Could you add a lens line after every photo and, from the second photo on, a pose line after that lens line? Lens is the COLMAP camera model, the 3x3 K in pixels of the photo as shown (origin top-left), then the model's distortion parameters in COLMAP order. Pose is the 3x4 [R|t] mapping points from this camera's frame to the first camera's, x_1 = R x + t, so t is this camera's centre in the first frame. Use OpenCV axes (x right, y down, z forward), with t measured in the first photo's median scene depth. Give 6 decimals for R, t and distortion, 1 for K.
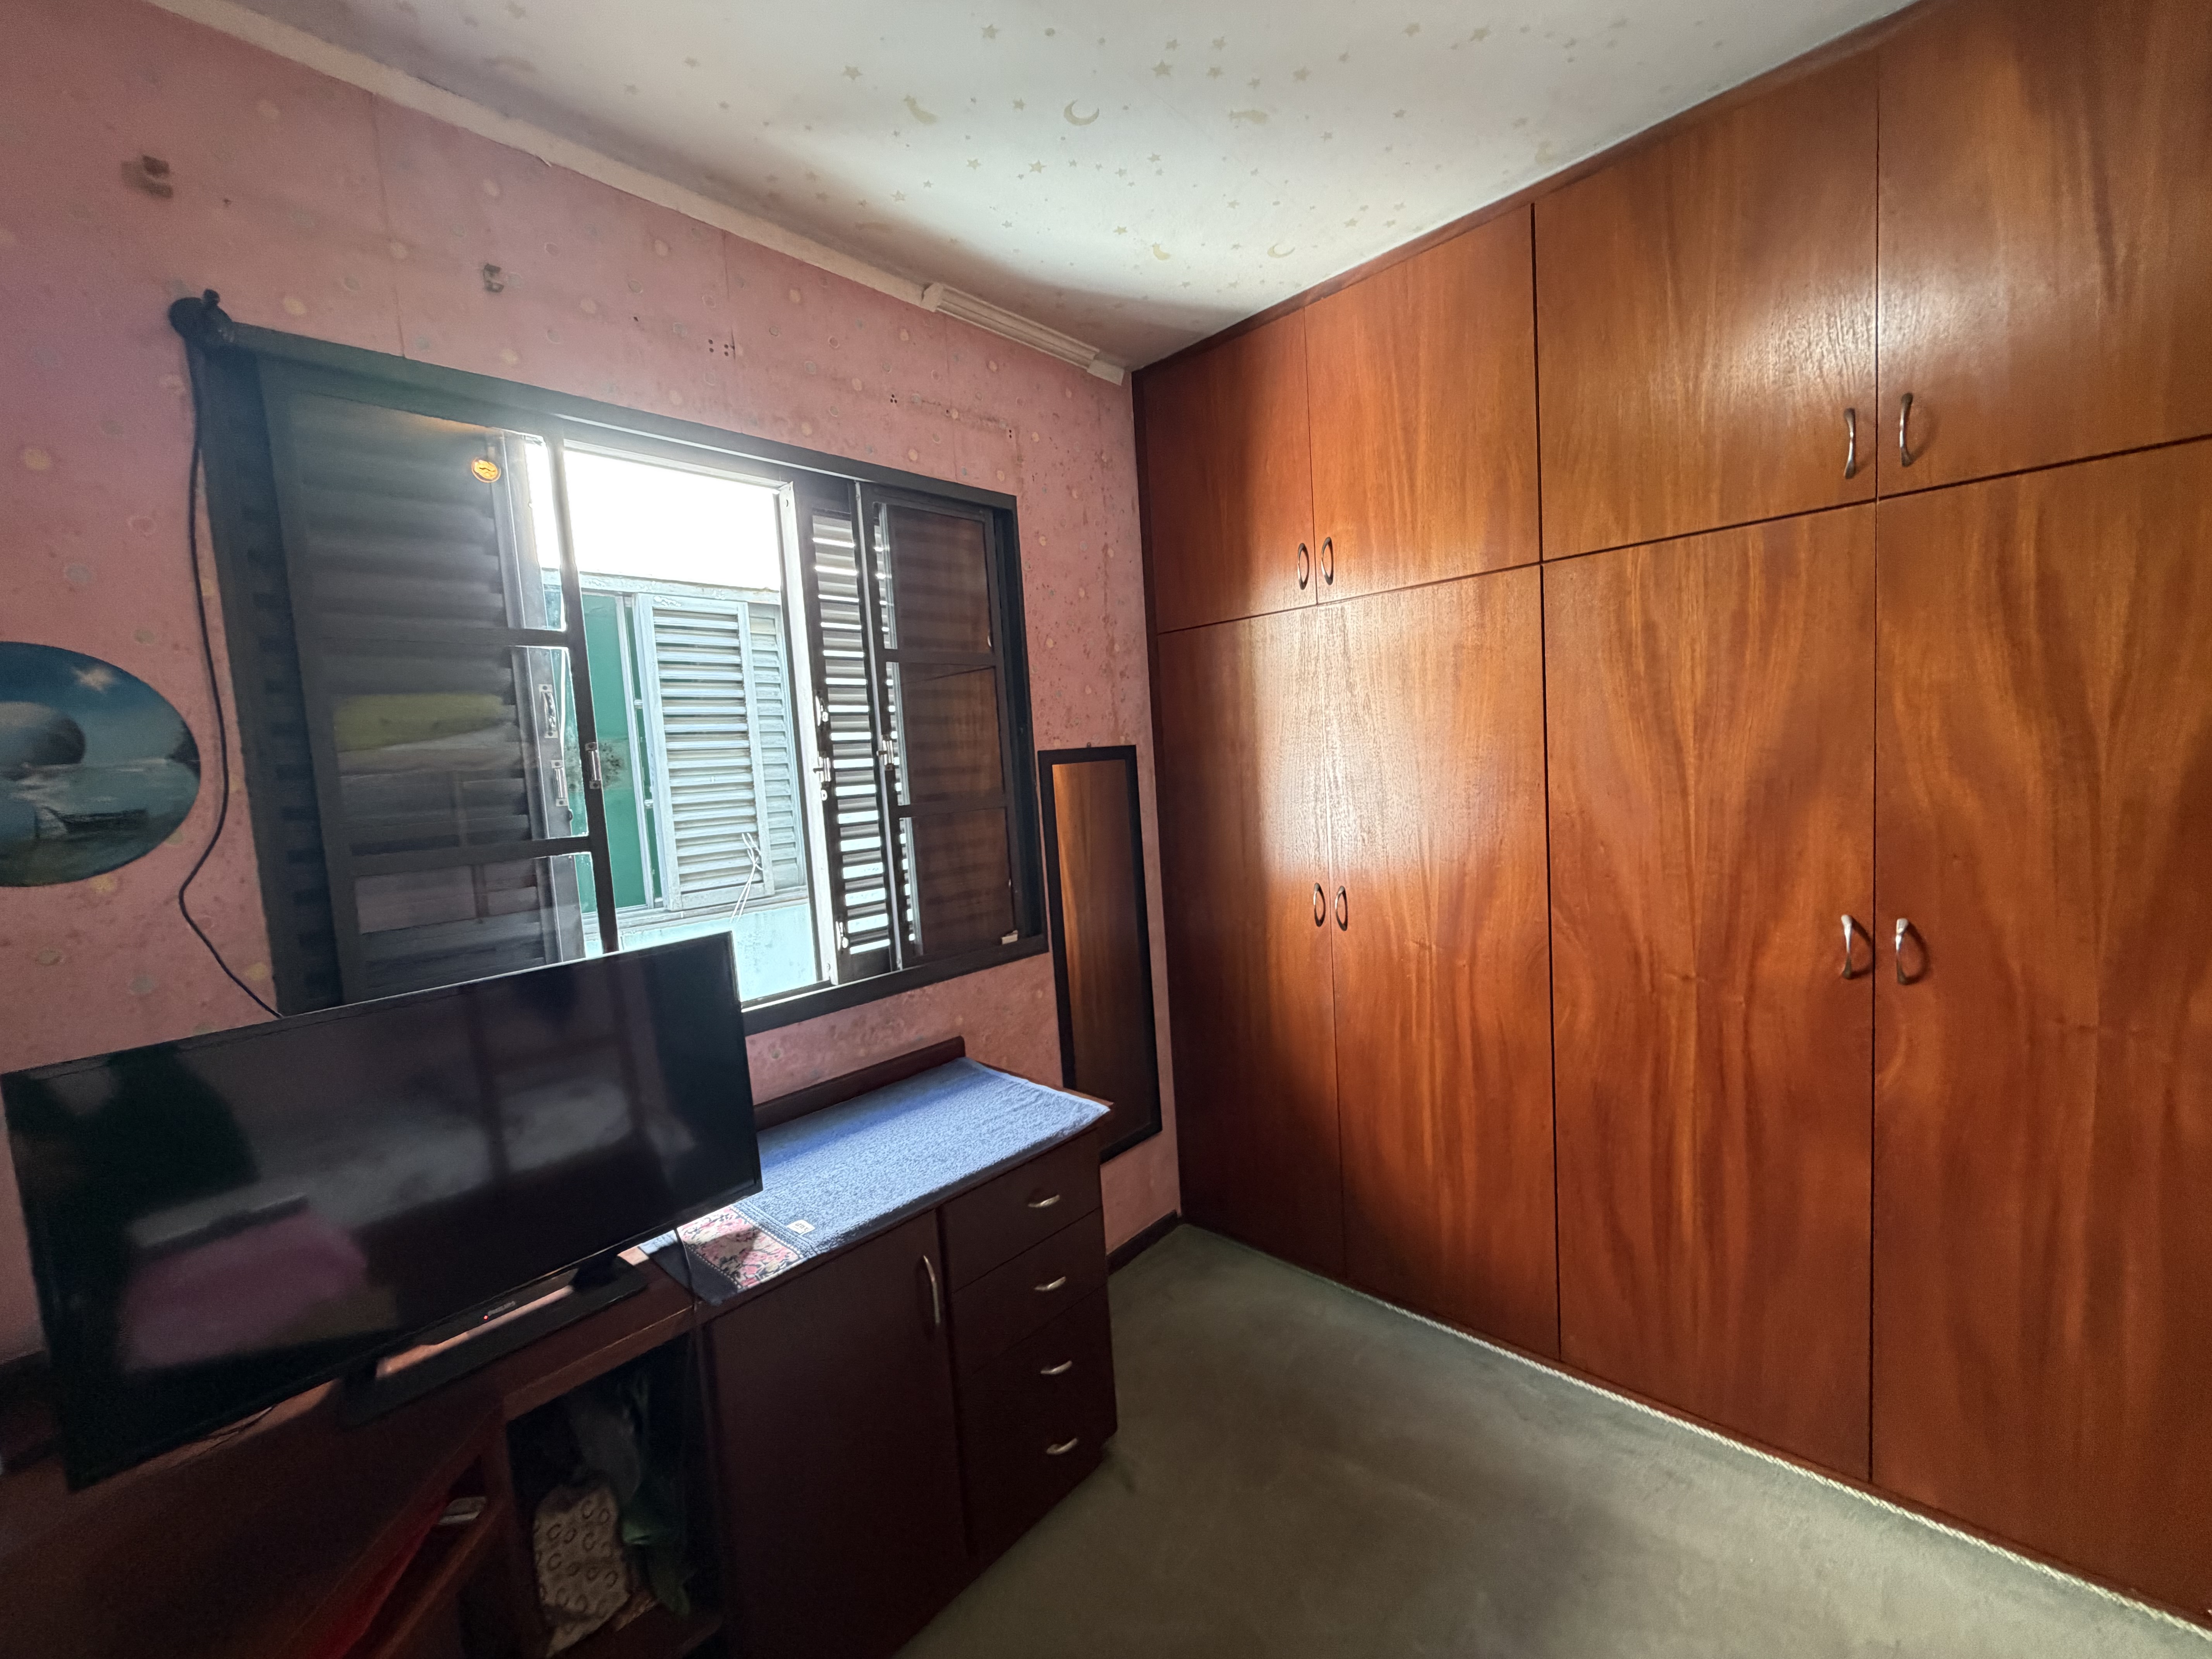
lens RADIAL K [[883.4, 0, 1098.4], [0, 883.4, 829.8], [0, 0, 1]] dist [-0.000389, -0.000160]
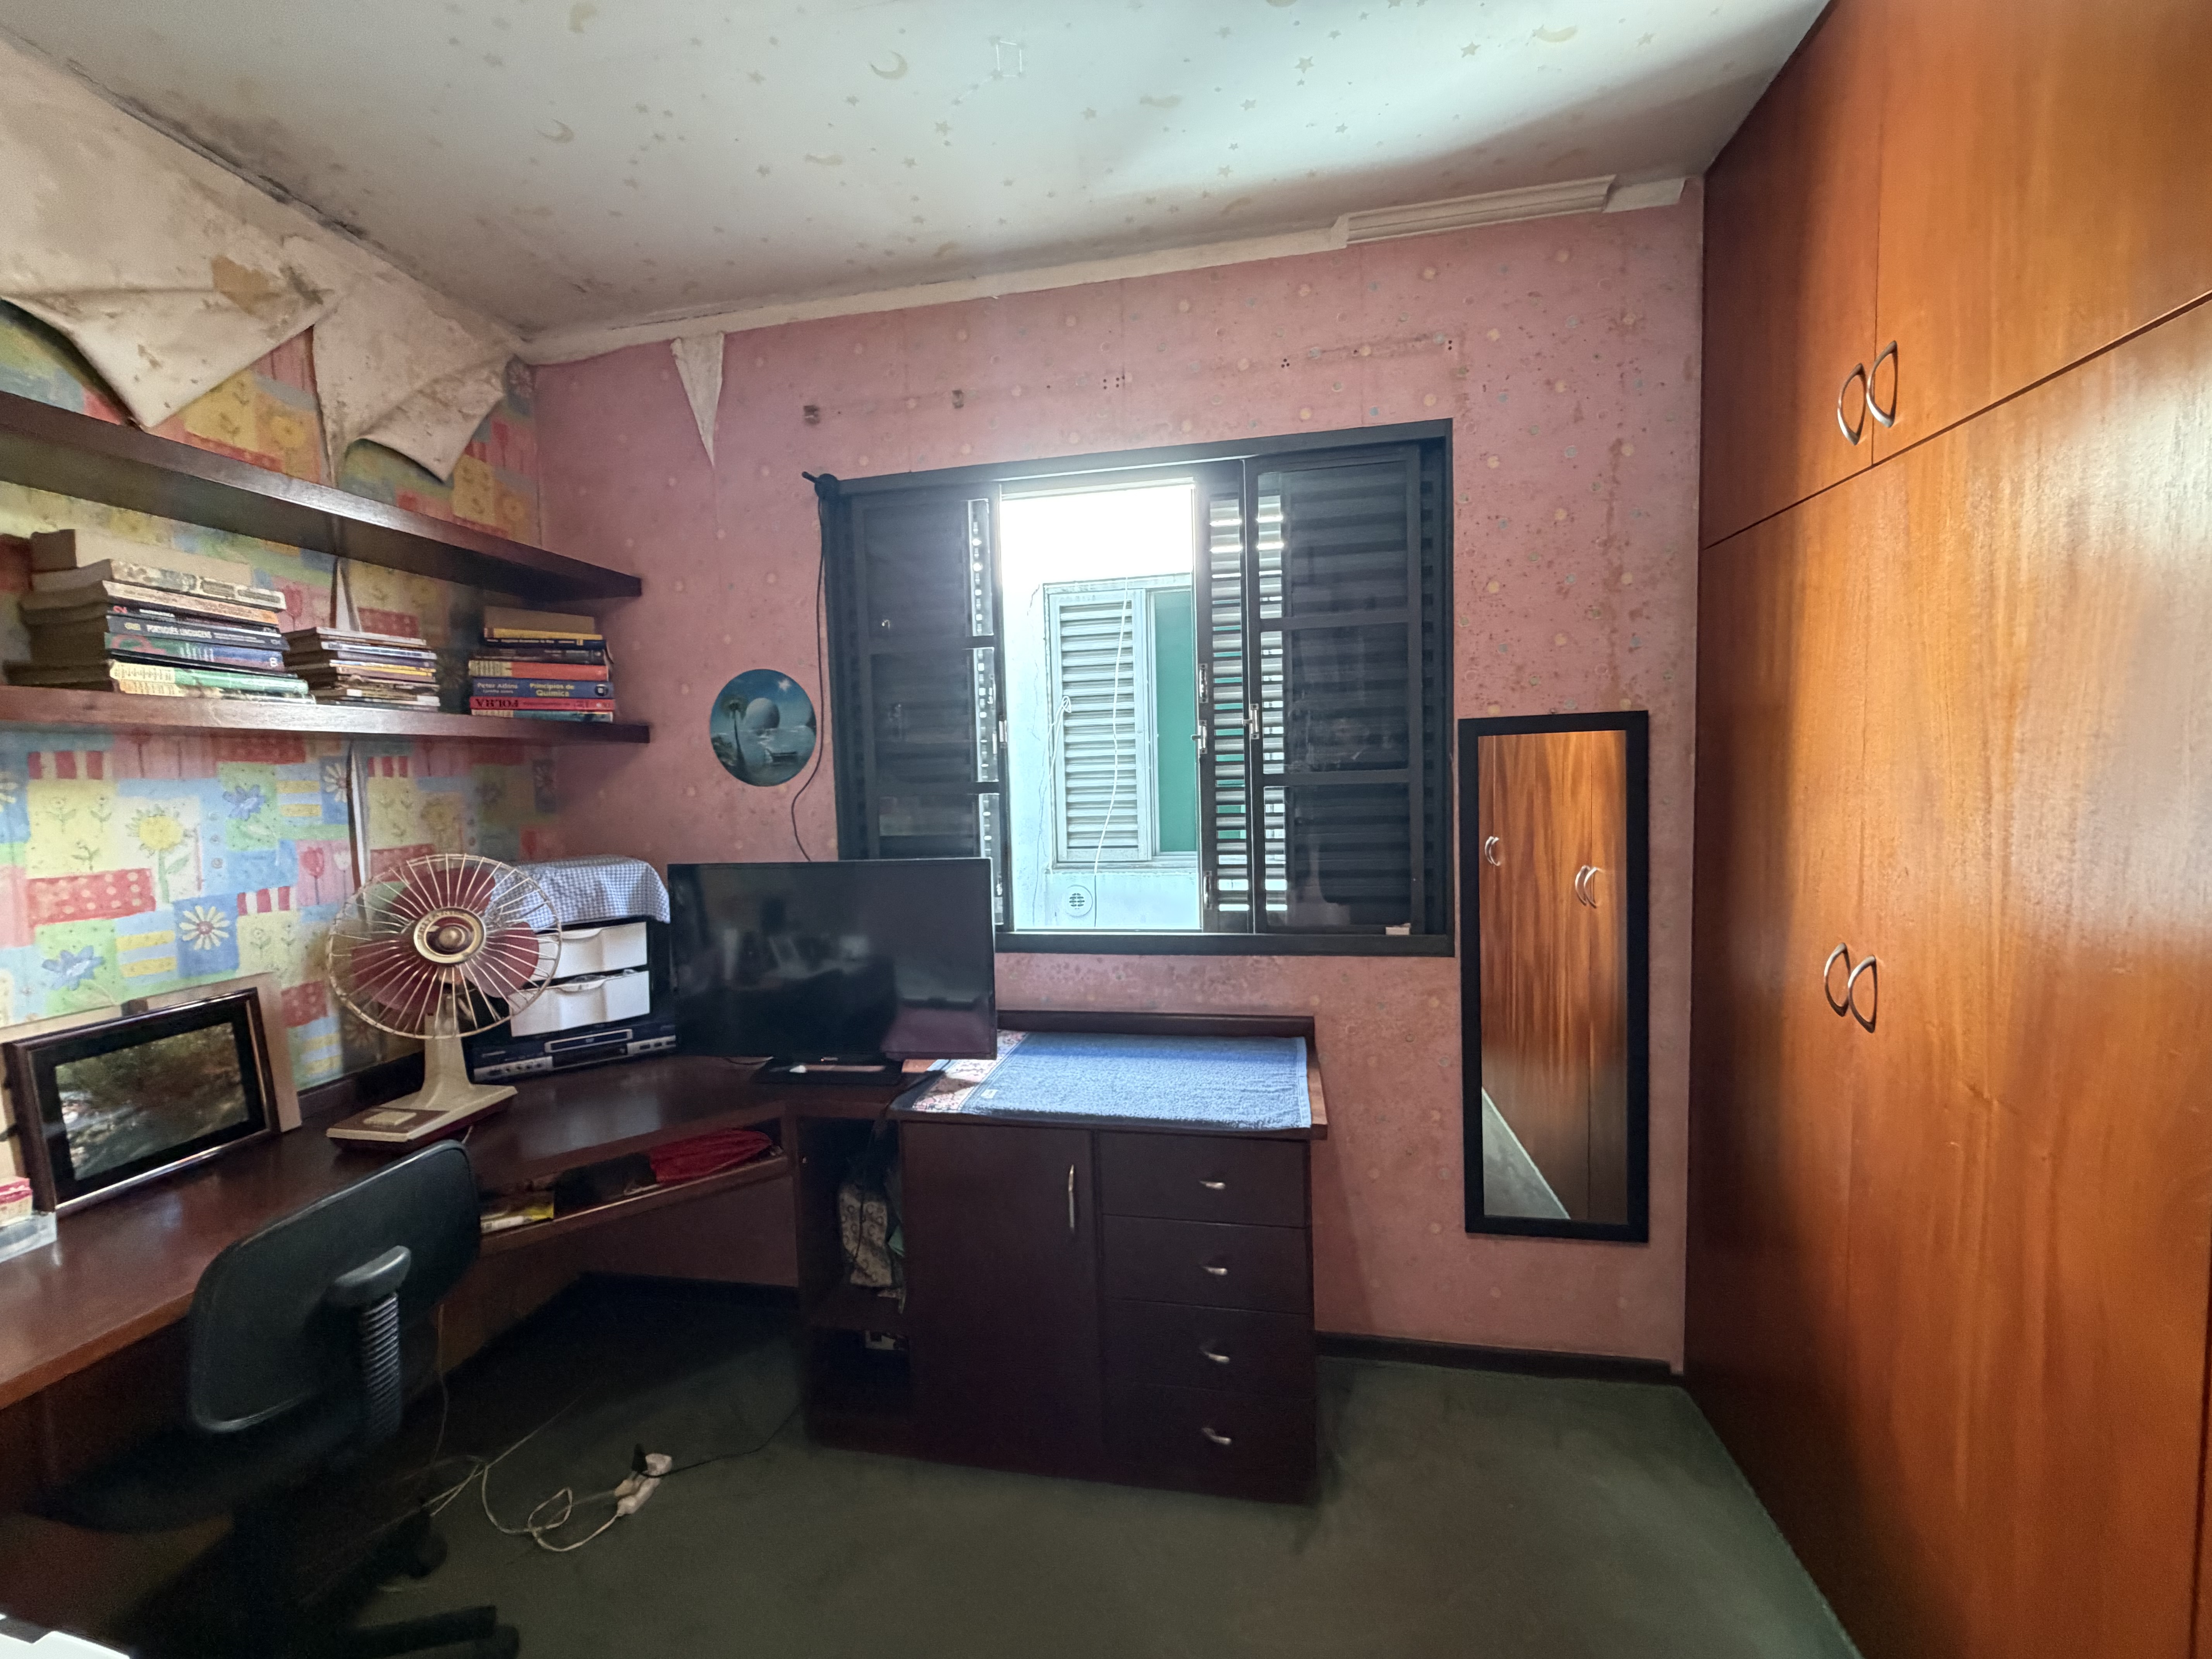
lens RADIAL K [[883.4, 0, 1100.6], [0, 883.4, 829.5], [0, 0, 1]] dist [-0.000389, -0.000160]
pose [[0.538764, 0.103805, -0.836037, 0.548288], [-0.071424, 0.994435, 0.077444, -0.030230], [0.839424, 0.017989, 0.543180, 0.302124]]
